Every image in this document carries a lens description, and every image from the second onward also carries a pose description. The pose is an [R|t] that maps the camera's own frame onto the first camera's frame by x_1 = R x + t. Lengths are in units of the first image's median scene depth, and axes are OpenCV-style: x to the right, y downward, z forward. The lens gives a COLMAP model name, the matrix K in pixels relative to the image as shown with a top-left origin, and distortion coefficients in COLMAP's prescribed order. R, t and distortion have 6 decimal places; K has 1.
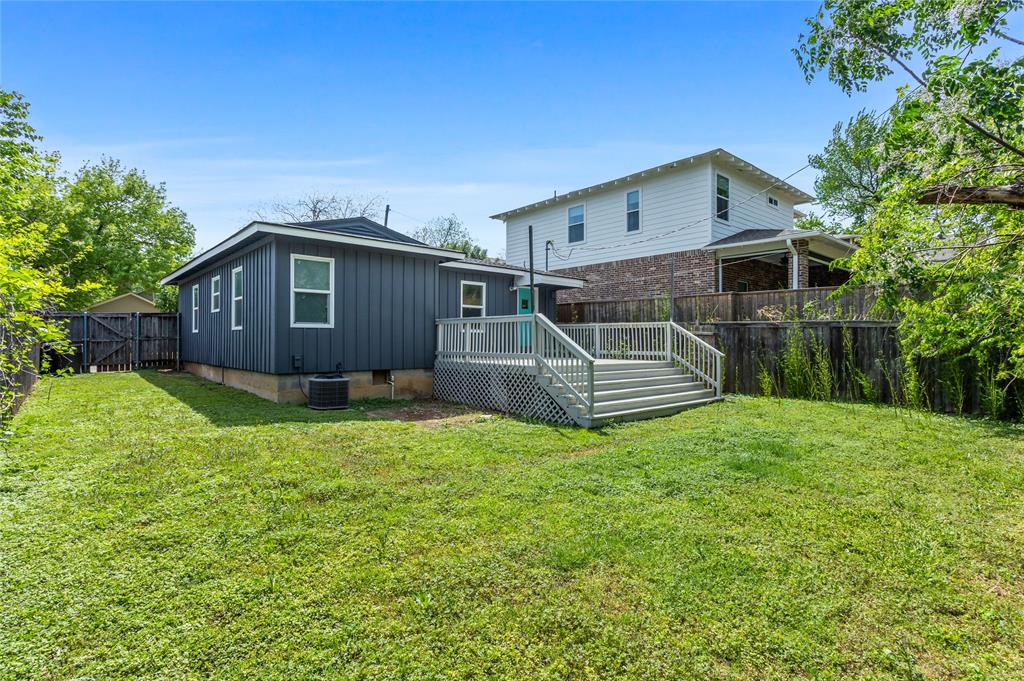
lens RADIAL K [[501.6, 0, 521.3], [0, 501.6, 338.0], [0, 0, 1]] dist [0.000243, 0.002235]
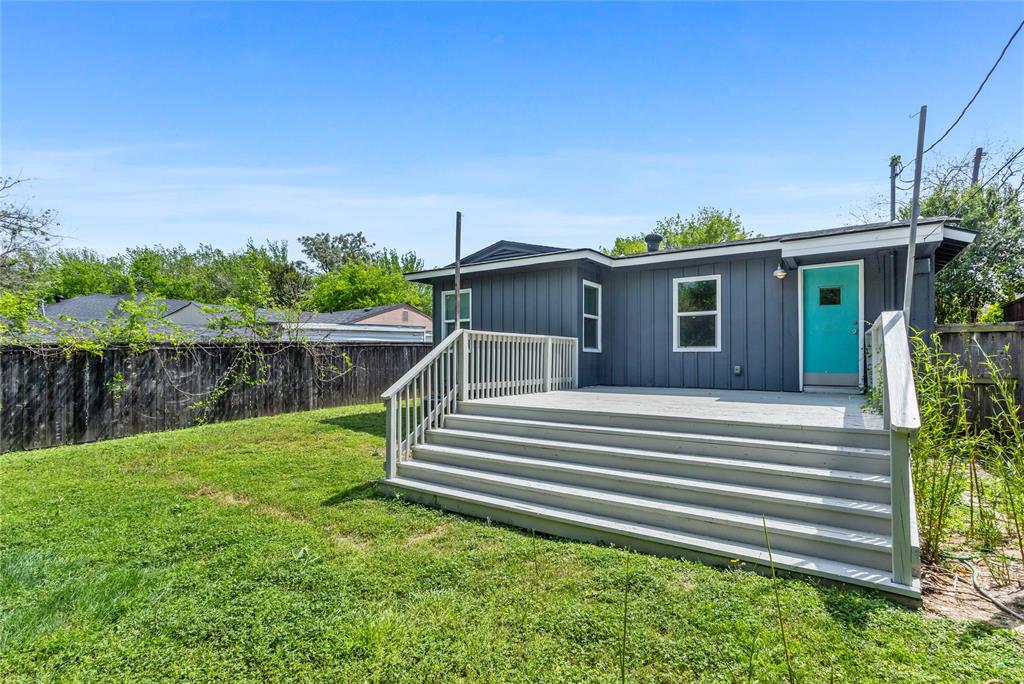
lens RADIAL K [[501.6, 0, 517.6], [0, 501.6, 361.2], [0, 0, 1]] dist [0.000243, 0.002235]
pose [[0.222660, -0.000083, -0.974896, 0.667509], [0.007320, 0.999972, 0.001586, -0.001789], [0.974869, -0.007489, 0.222654, 0.805407]]
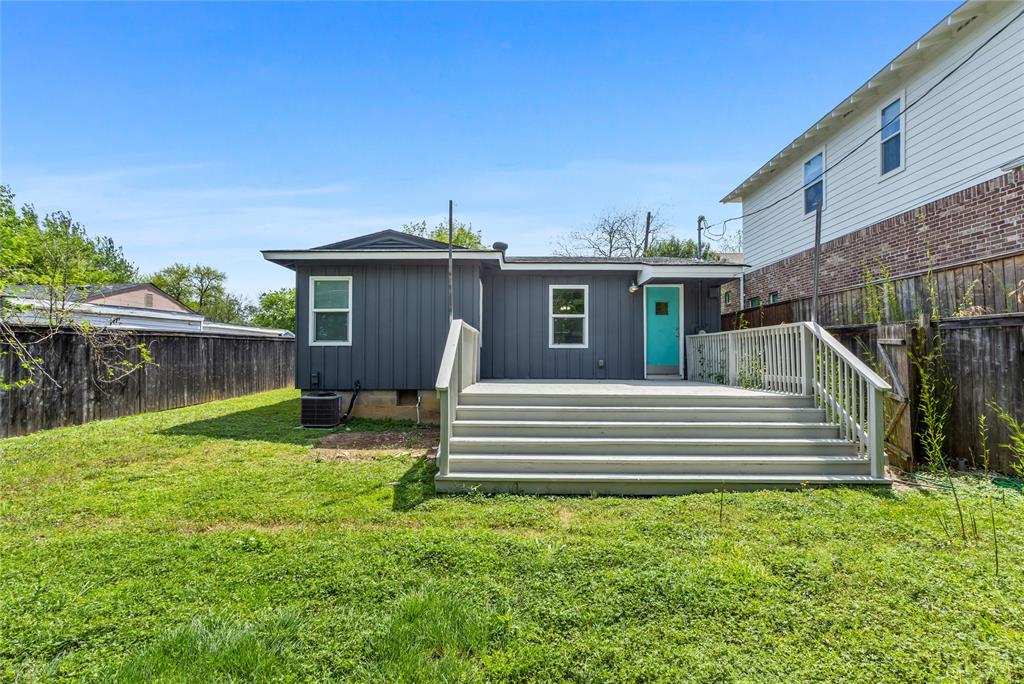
lens RADIAL K [[501.6, 0, 516.7], [0, 501.6, 345.7], [0, 0, 1]] dist [0.000243, 0.002235]
pose [[0.728498, -0.020534, -0.684741, 0.516272], [0.004589, 0.999674, -0.025097, 0.006455], [0.685033, 0.015141, 0.728355, 0.469455]]
